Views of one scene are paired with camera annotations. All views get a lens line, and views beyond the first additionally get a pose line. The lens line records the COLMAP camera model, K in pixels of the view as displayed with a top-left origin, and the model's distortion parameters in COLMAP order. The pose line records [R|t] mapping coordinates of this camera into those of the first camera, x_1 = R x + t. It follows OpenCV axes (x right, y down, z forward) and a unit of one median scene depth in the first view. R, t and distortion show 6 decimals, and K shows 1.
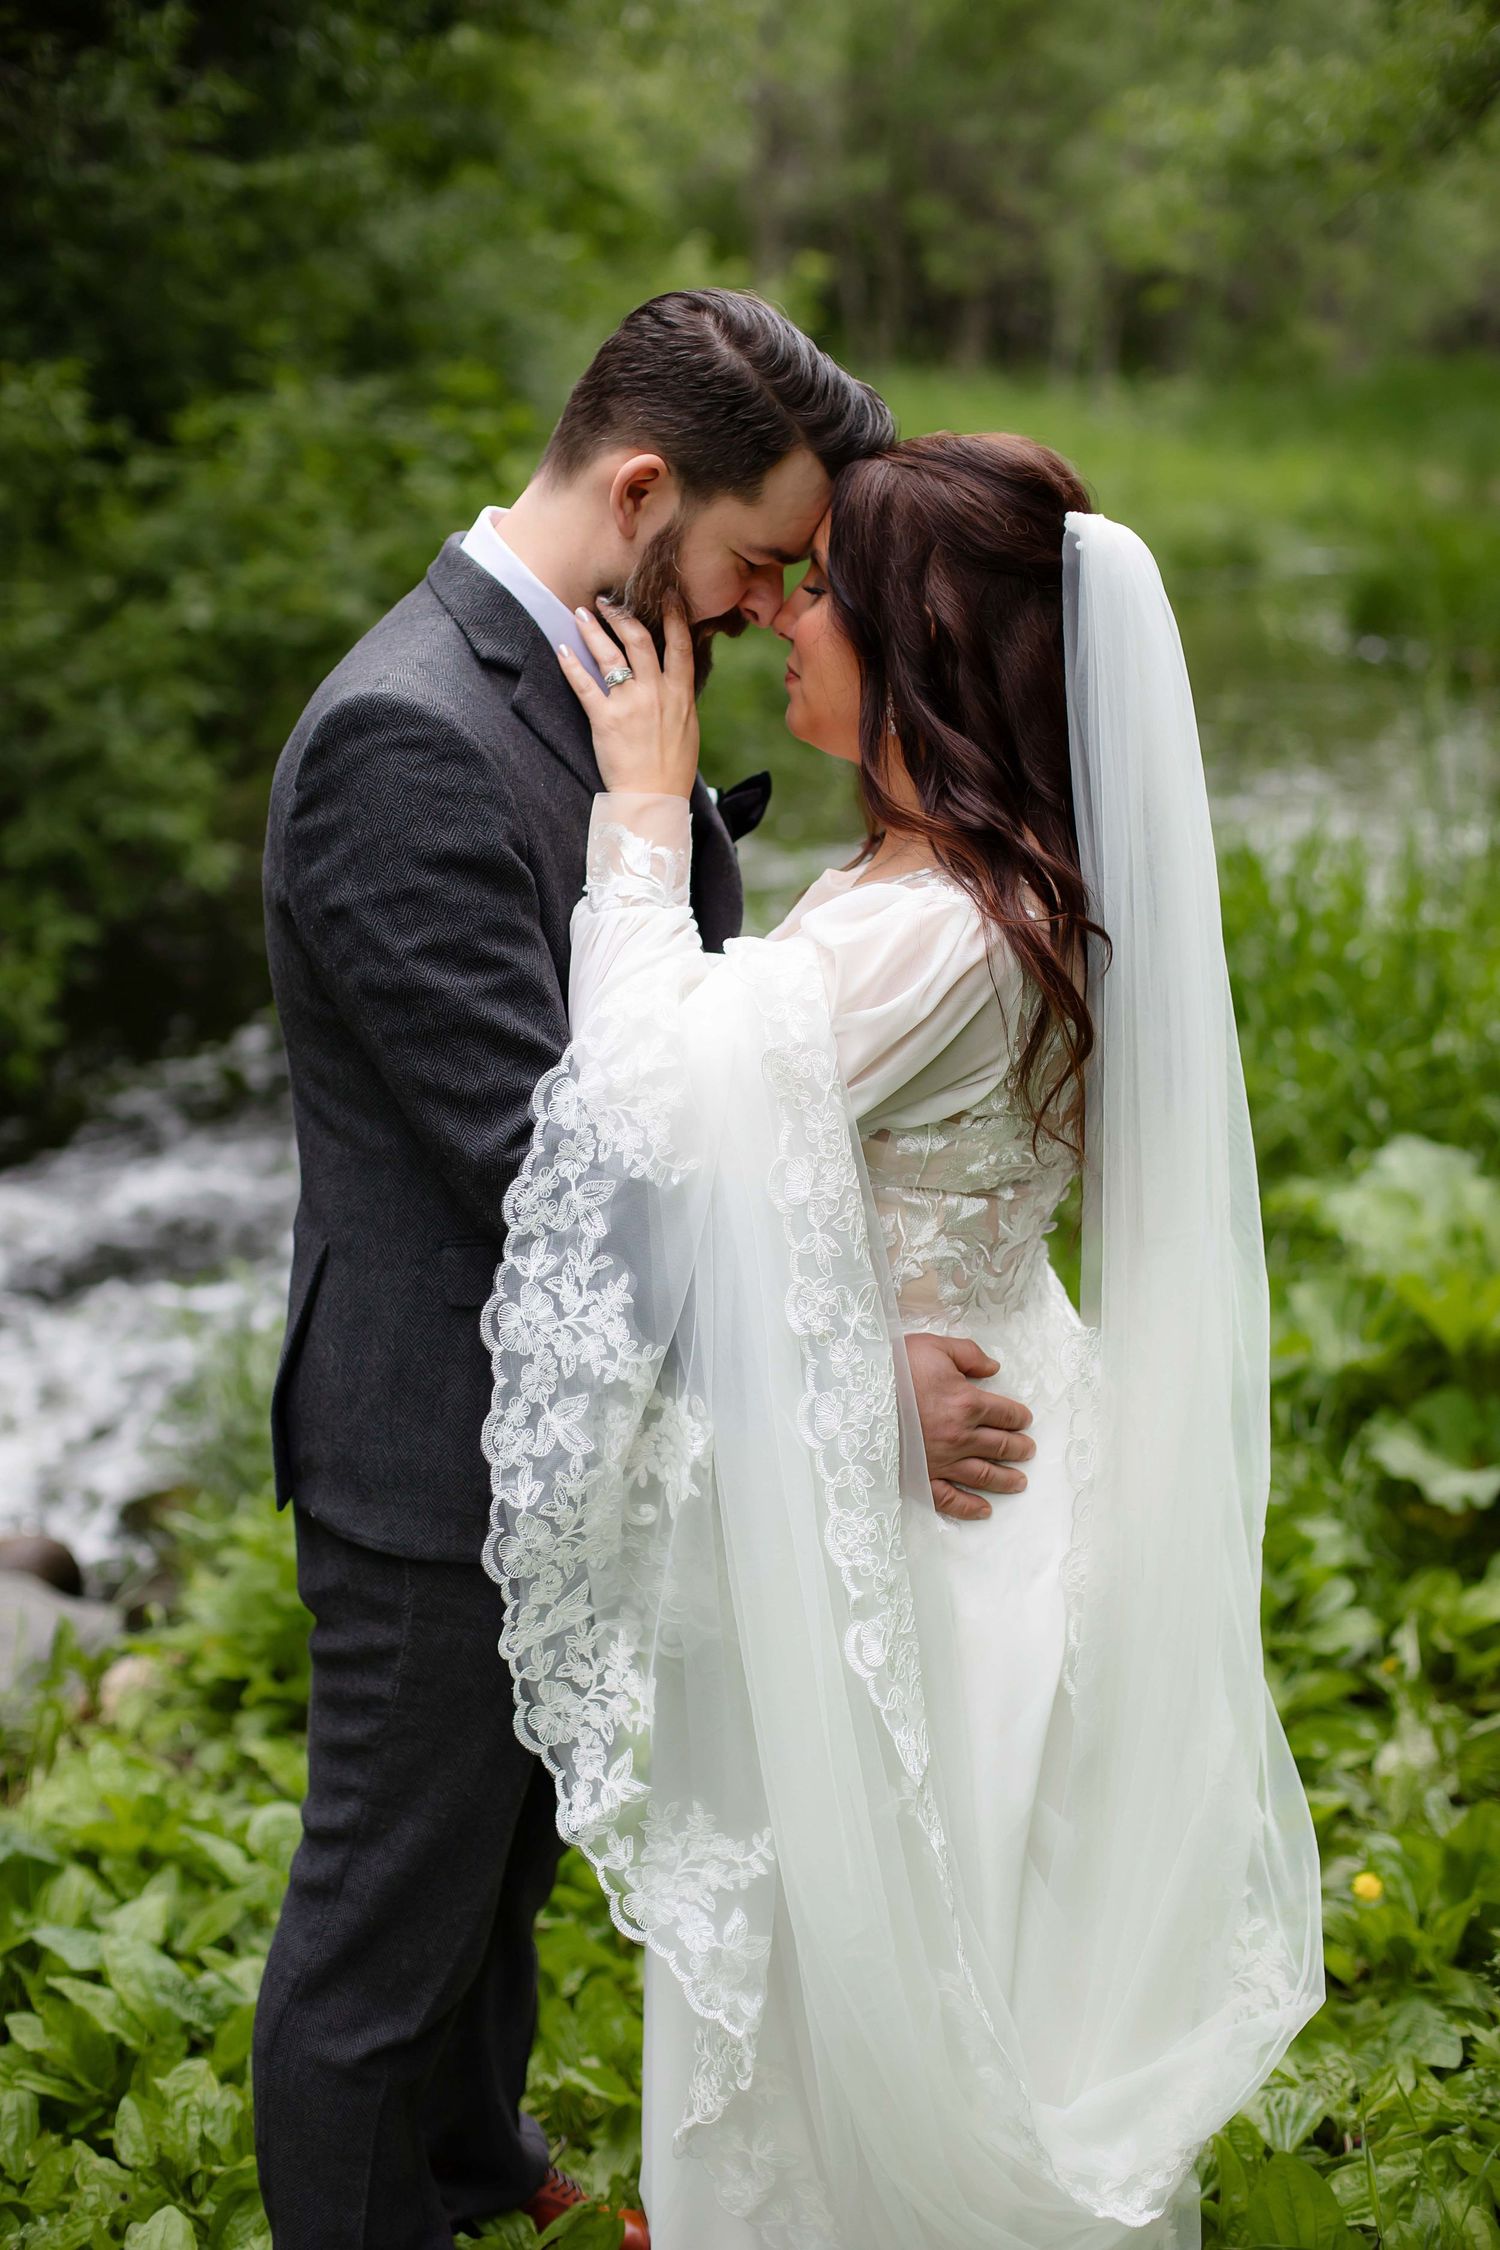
lens RADIAL K [[3260.8, 0, 749.5], [0, 3260.8, 1175.1], [0, 0, 1]] dist [-0.125914, 0.037378]
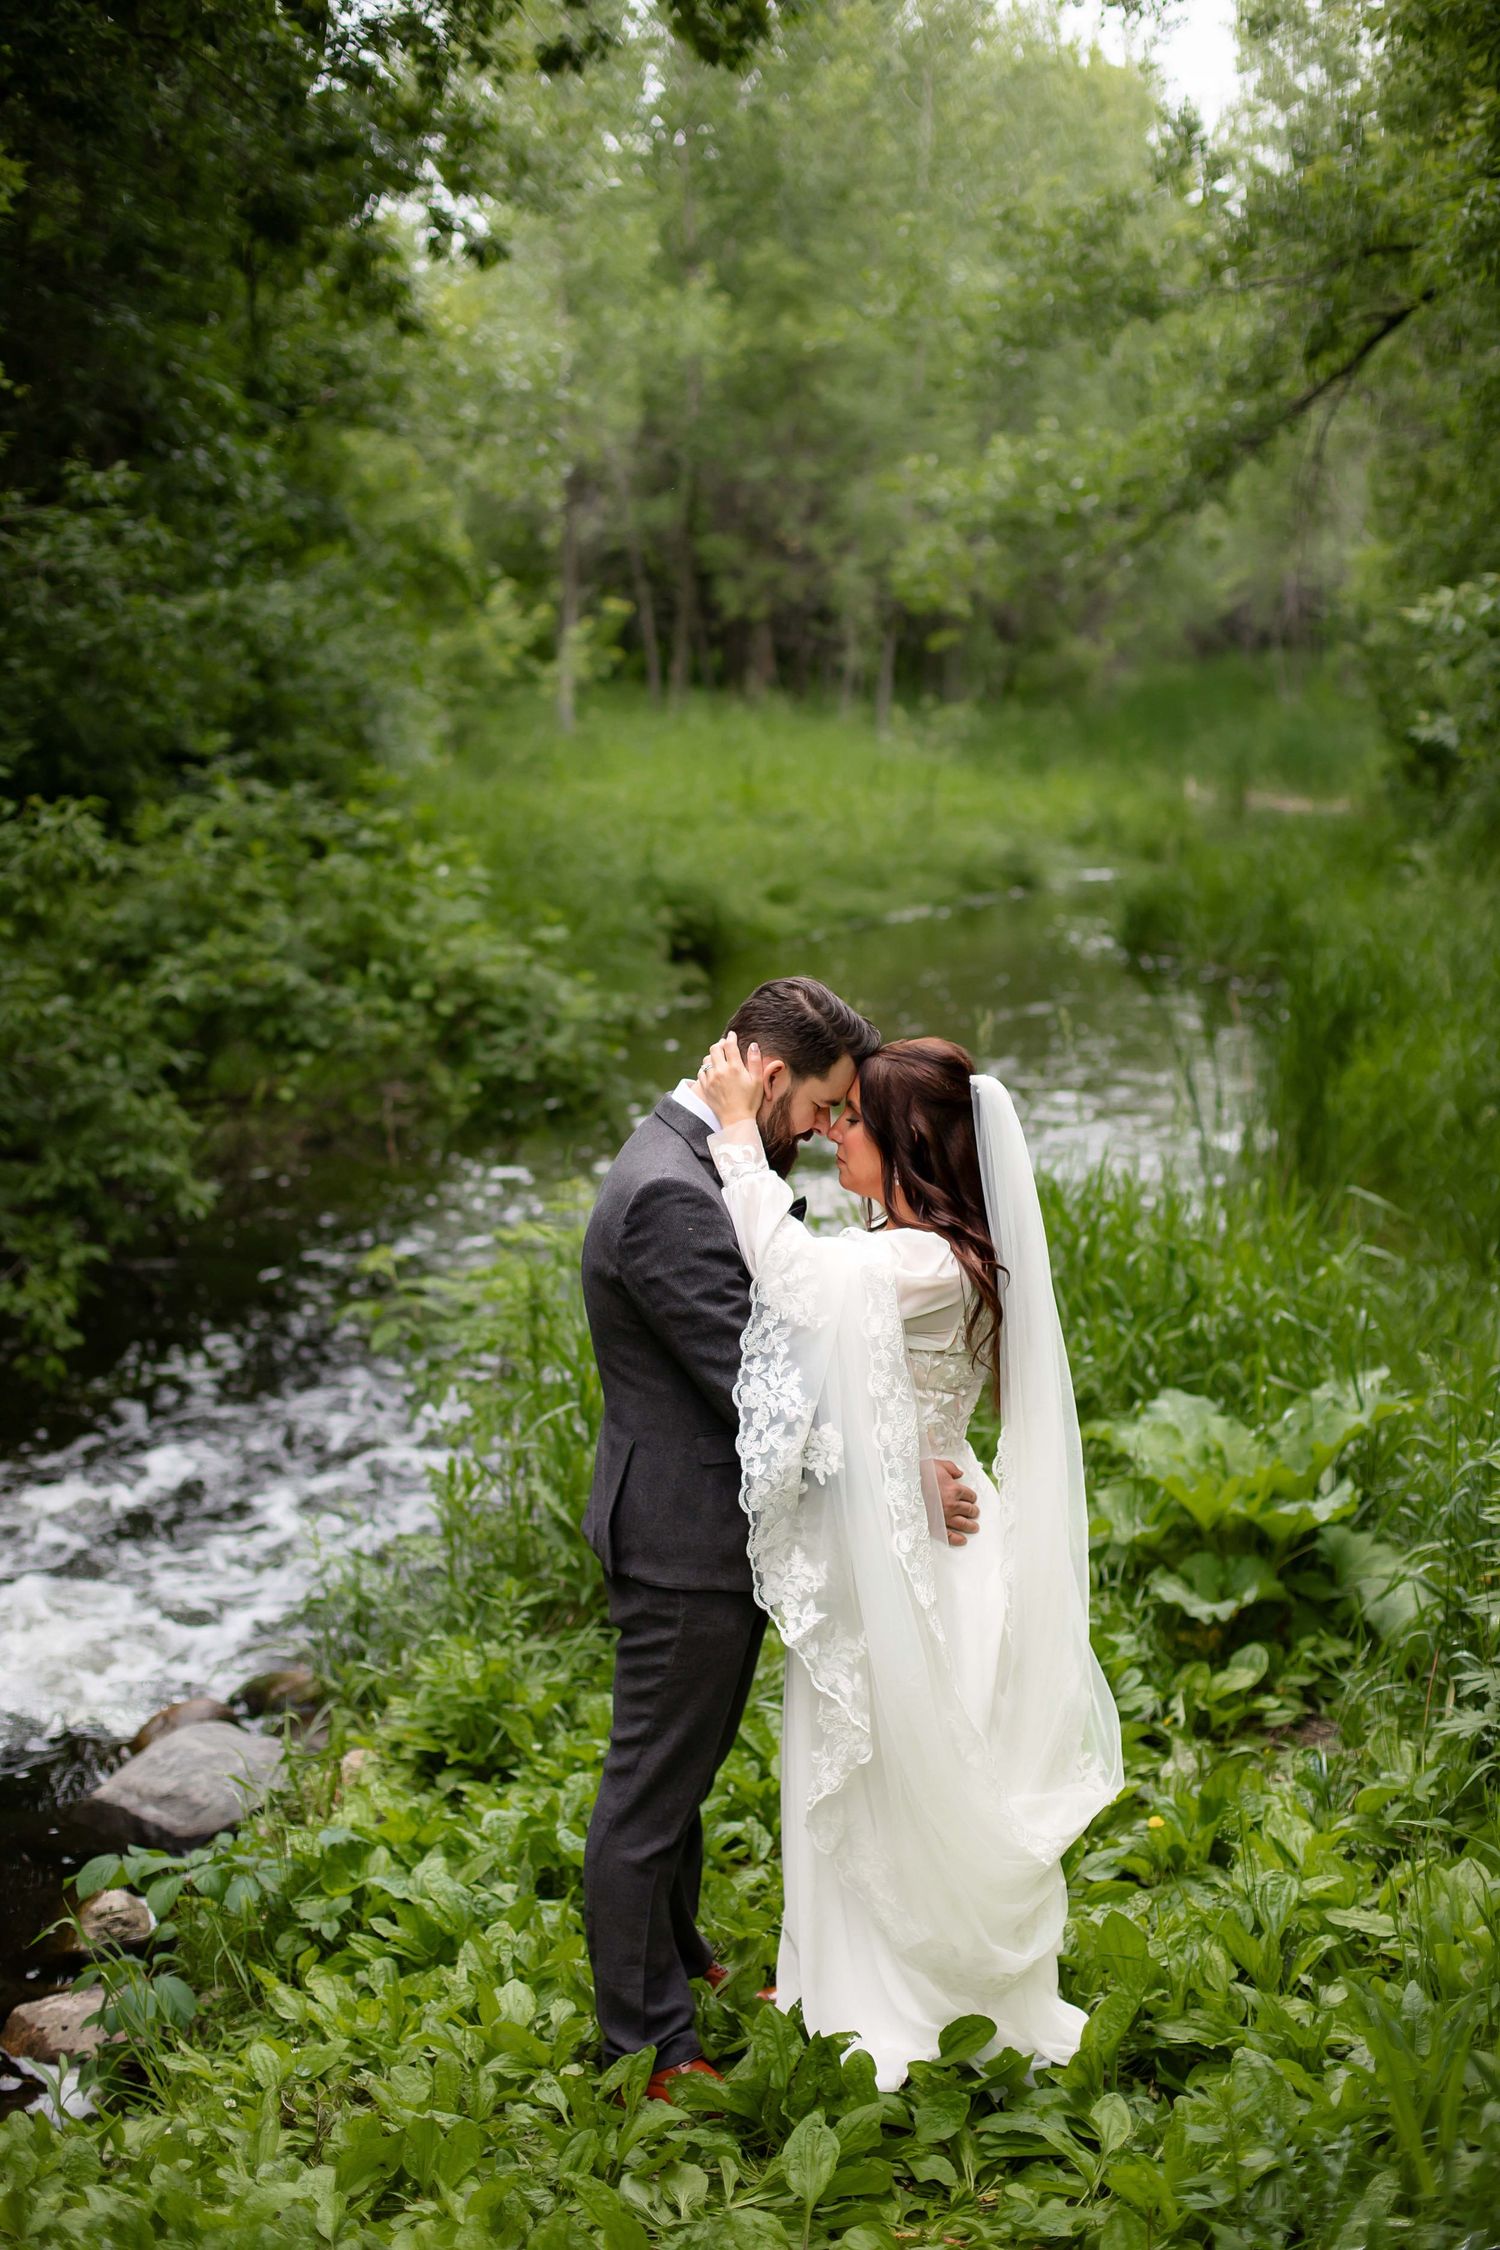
lens RADIAL K [[3264.6, 0, 752.7], [0, 3264.6, 1124.2], [0, 0, 1]] dist [-0.123065, 0.012627]
pose [[0.997552, -0.020381, 0.066893, -0.105469], [0.027151, 0.994422, -0.101921, 0.018489], [-0.064443, 0.103488, 0.992541, -0.595576]]
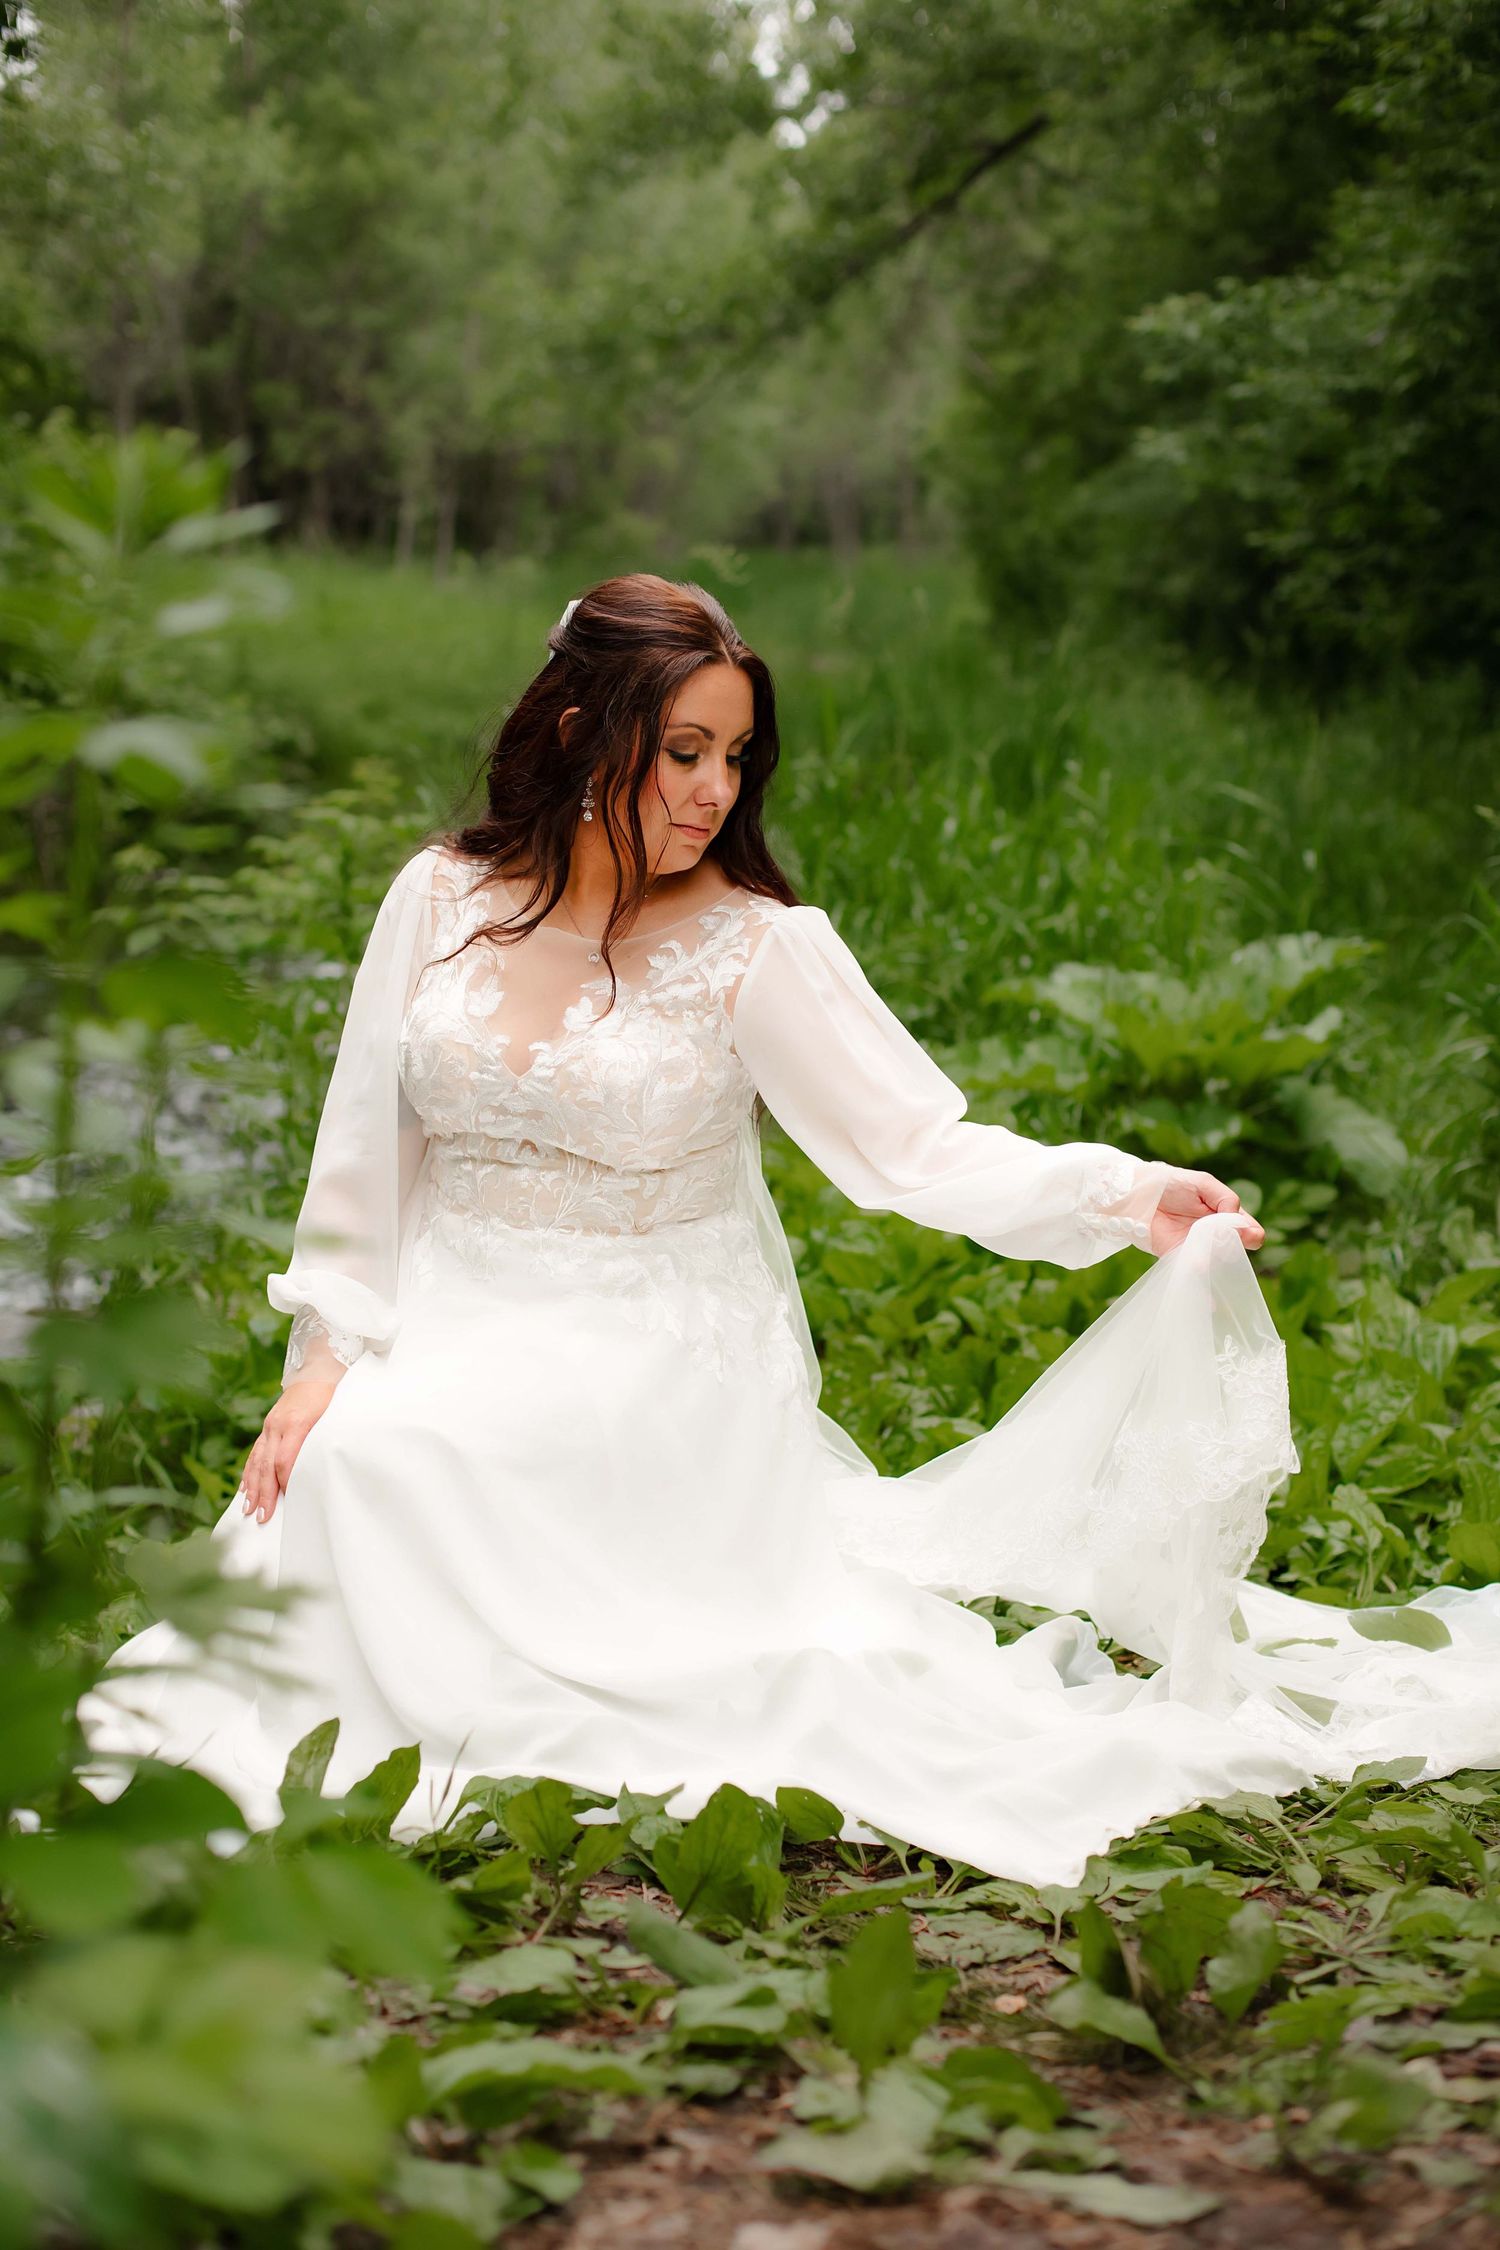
lens RADIAL K [[3277.1, 0, 745.8], [0, 3277.1, 1129.3], [0, 0, 1]] dist [-0.116818, -0.050190]
pose [[0.976376, -0.014318, 0.215604, -0.282722], [0.030824, 0.996827, -0.073387, 0.199123], [-0.213869, 0.078299, 0.973719, -0.334411]]
